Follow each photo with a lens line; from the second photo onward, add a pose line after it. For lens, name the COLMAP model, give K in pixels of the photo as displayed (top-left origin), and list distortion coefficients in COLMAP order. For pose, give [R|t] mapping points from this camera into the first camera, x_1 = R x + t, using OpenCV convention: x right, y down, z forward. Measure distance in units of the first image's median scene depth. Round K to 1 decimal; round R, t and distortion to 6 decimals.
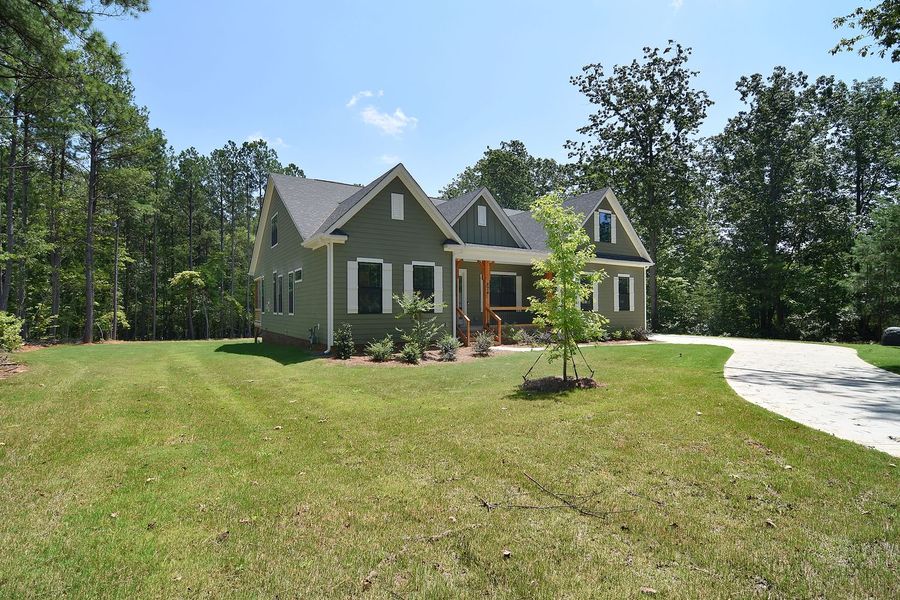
lens RADIAL K [[428.3, 0, 450.0], [0, 428.3, 300.0], [0, 0, 1]] dist [0.000189, -0.000037]
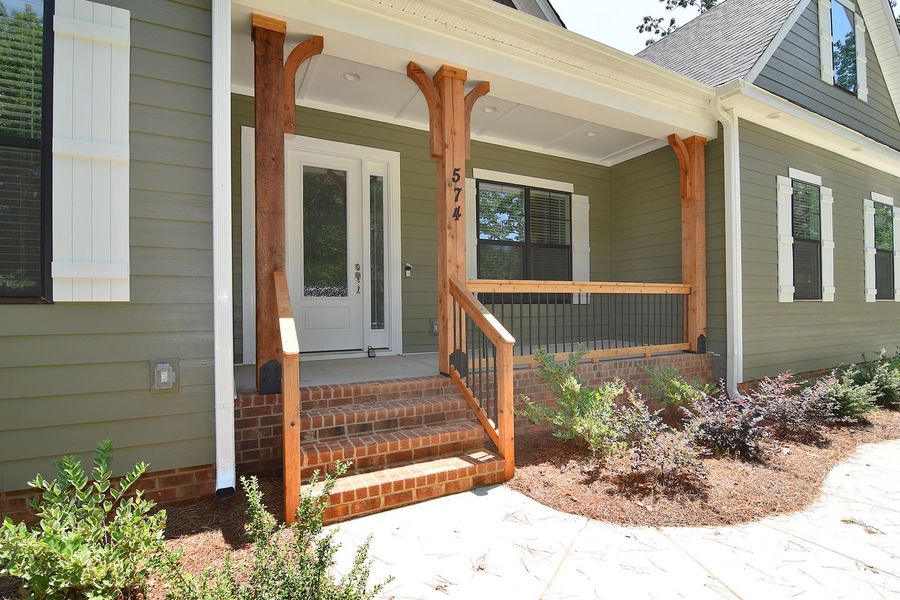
lens RADIAL K [[428.3, 0, 450.0], [0, 428.3, 300.0], [0, 0, 1]] dist [0.000189, -0.000037]
pose [[0.997027, 0.005764, -0.076842, 0.086872], [-0.003576, 0.999585, 0.028575, 0.019654], [0.076975, -0.028215, 0.996634, 0.666909]]
